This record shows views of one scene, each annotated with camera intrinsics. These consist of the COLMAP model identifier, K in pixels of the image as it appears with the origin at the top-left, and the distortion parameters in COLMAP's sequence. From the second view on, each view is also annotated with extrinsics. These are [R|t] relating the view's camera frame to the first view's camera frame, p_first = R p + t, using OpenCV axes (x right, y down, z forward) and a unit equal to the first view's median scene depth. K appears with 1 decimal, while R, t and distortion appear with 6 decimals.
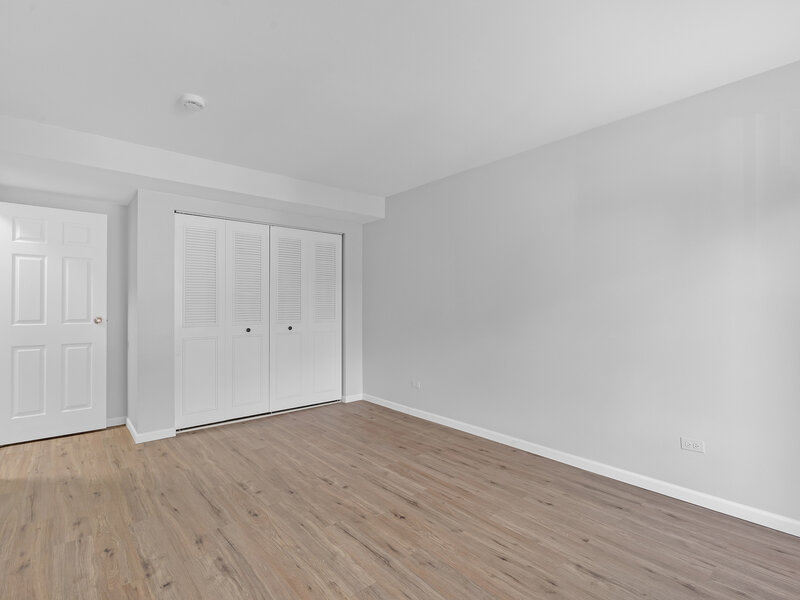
lens RADIAL K [[400.8, 0, 400.0], [0, 400.8, 300.0], [0, 0, 1]] dist [-0.002743, -0.000087]
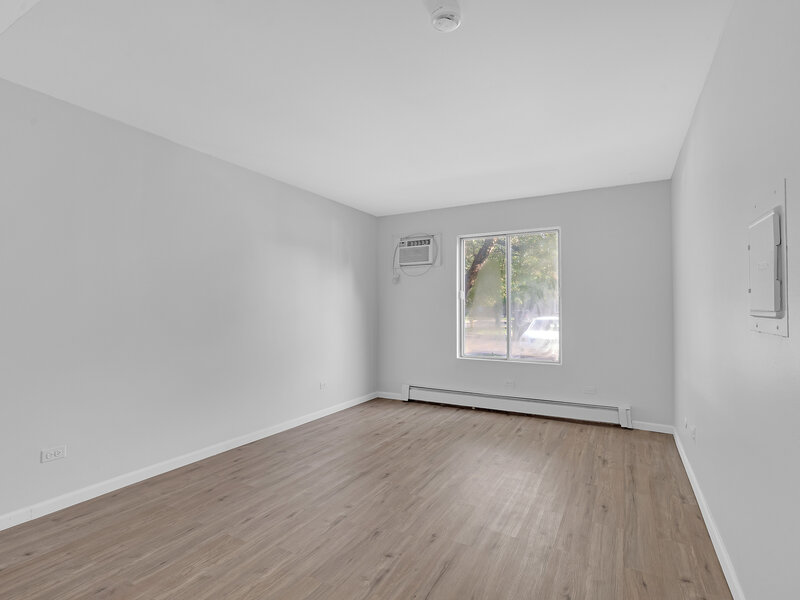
lens RADIAL K [[400.8, 0, 400.0], [0, 400.8, 300.0], [0, 0, 1]] dist [-0.002743, -0.000087]
pose [[-0.348587, 0.022424, 0.937008, -0.870360], [-0.009195, 0.999584, -0.027342, 0.012527], [-0.937231, -0.018146, -0.348236, 1.007549]]
